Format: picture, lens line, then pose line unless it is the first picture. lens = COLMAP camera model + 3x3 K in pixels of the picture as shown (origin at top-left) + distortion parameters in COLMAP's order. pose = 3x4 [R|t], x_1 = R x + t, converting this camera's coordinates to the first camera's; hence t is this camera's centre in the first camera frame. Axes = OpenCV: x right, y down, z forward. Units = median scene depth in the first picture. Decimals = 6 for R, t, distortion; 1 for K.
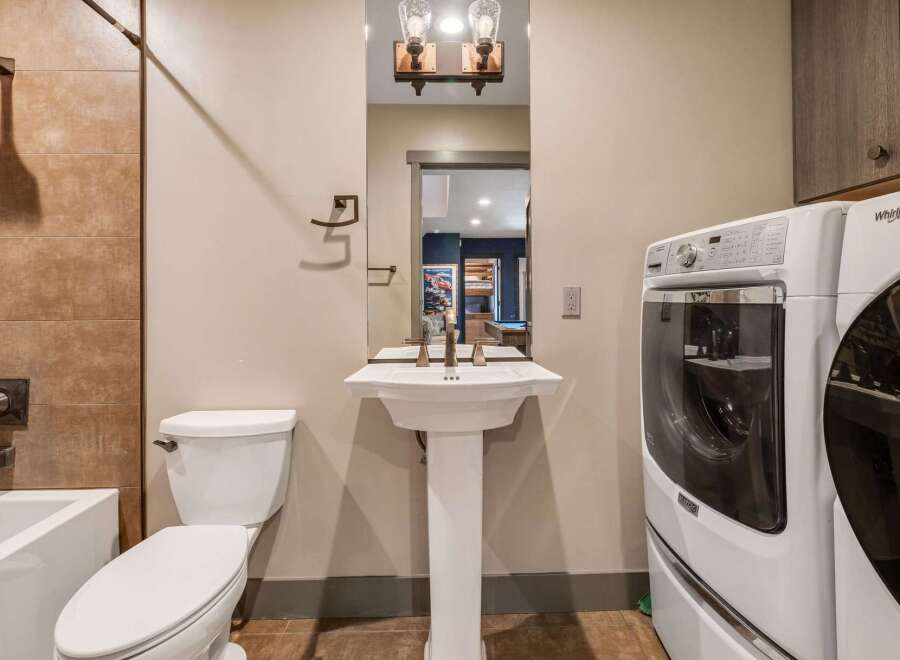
lens RADIAL K [[444.9, 0, 451.8], [0, 444.9, 297.1], [0, 0, 1]] dist [-0.003581, -0.000150]
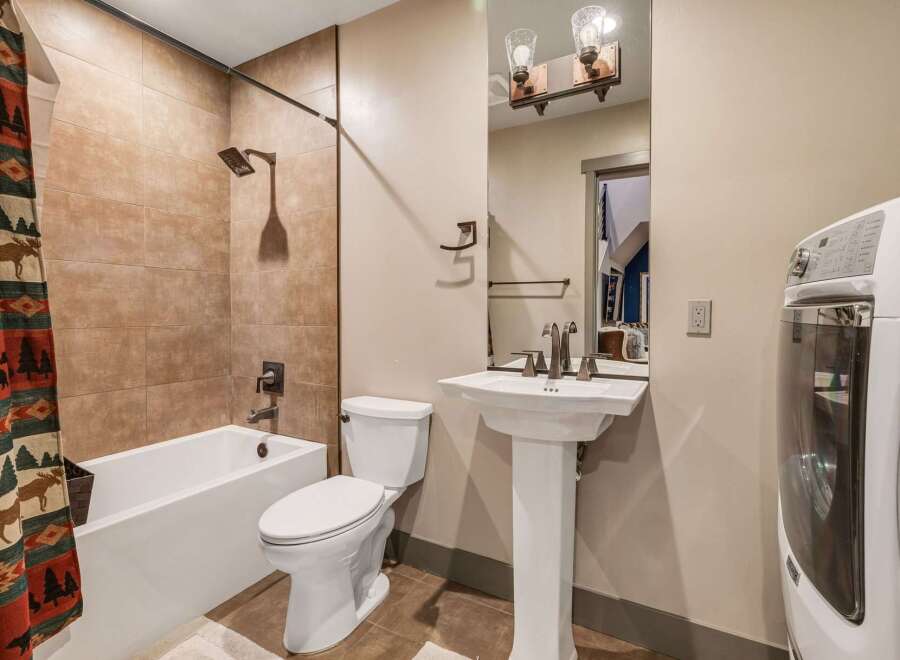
lens RADIAL K [[456.0, 0, 453.6], [0, 456.0, 319.3], [0, 0, 1]] dist [-0.000892, -0.000726]
pose [[0.850928, 0.016053, -0.525037, 0.356111], [-0.001247, 0.999592, 0.028541, -0.012173], [0.525281, -0.023631, 0.850601, -0.020291]]
